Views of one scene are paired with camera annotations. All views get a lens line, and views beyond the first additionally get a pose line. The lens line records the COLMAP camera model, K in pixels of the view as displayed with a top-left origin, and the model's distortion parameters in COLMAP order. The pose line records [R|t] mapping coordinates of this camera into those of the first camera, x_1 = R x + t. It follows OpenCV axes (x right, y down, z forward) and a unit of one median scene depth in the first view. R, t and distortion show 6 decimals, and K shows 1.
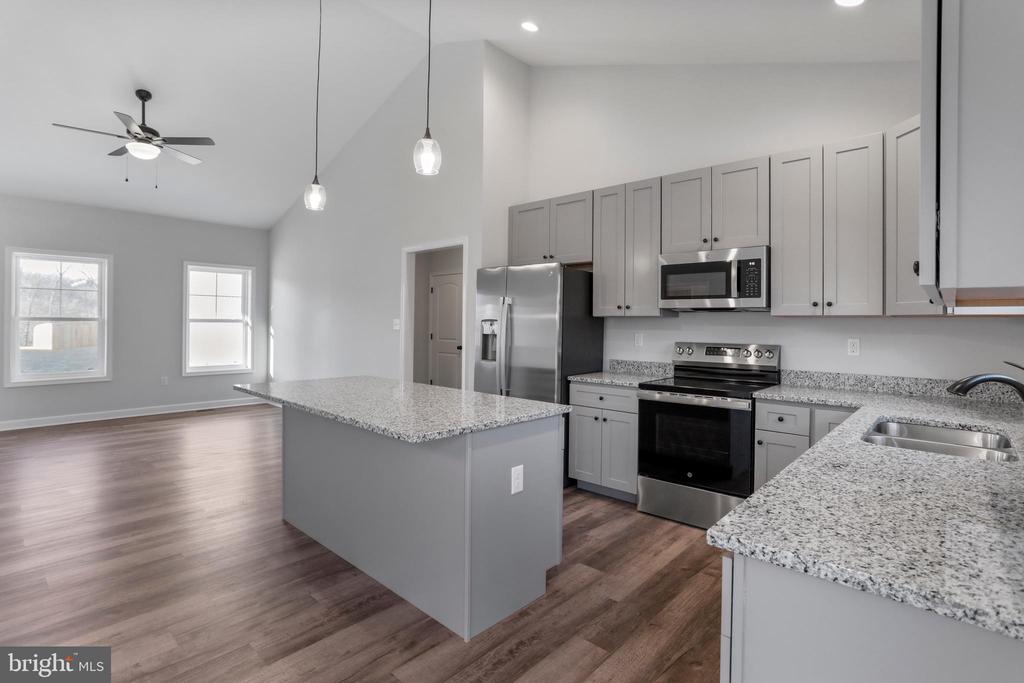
lens RADIAL K [[498.3, 0, 502.9], [0, 498.3, 323.3], [0, 0, 1]] dist [-0.030706, 0.010110]
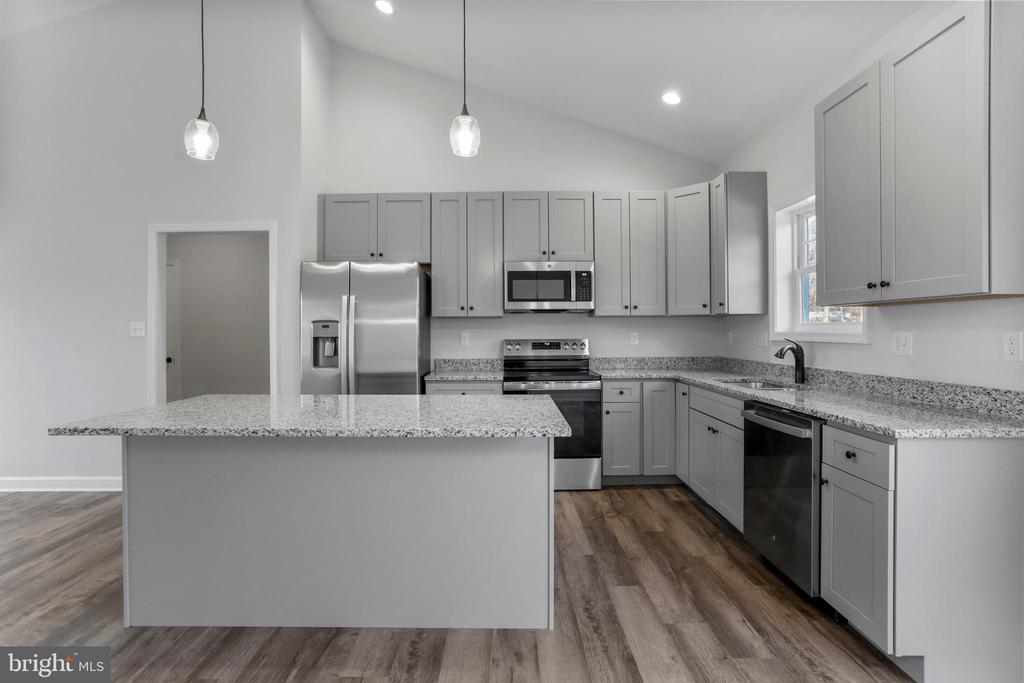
lens RADIAL K [[498.3, 0, 504.6], [0, 498.3, 336.2], [0, 0, 1]] dist [-0.030706, 0.010110]
pose [[0.731505, -0.021120, 0.681509, -0.456199], [0.012967, 0.999770, 0.017065, 0.011109], [-0.681713, -0.003646, 0.731610, 0.176820]]
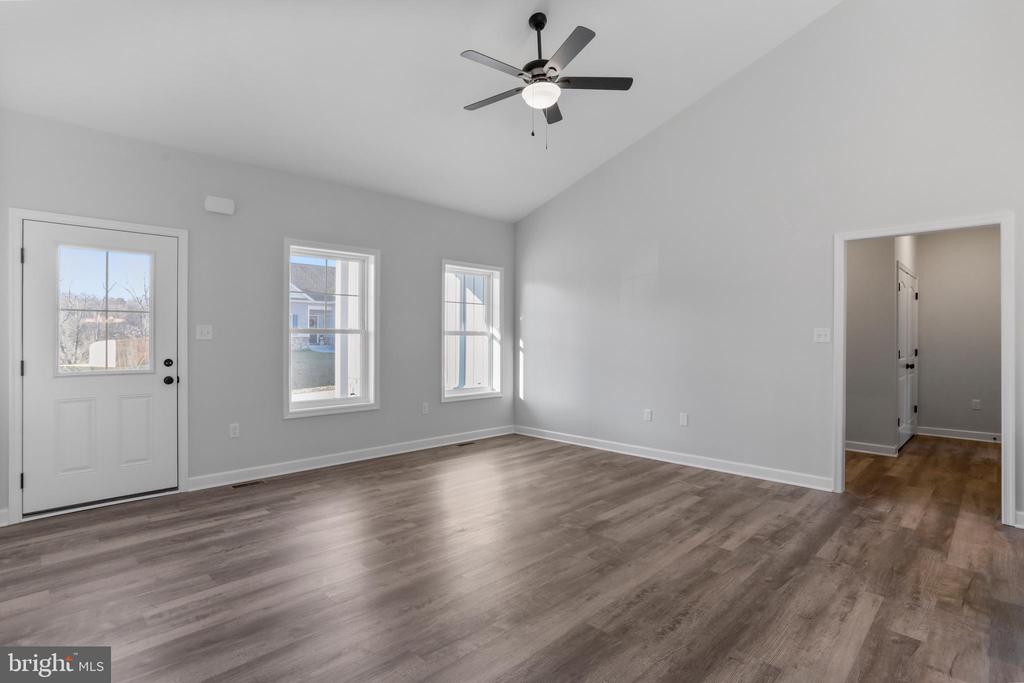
lens RADIAL K [[498.3, 0, 480.5], [0, 498.3, 333.2], [0, 0, 1]] dist [-0.030706, 0.010110]
pose [[0.999015, -0.002781, -0.044288, -1.024833], [0.002128, 0.999888, -0.014782, 0.014375], [0.044324, 0.014673, 0.998909, 0.343047]]
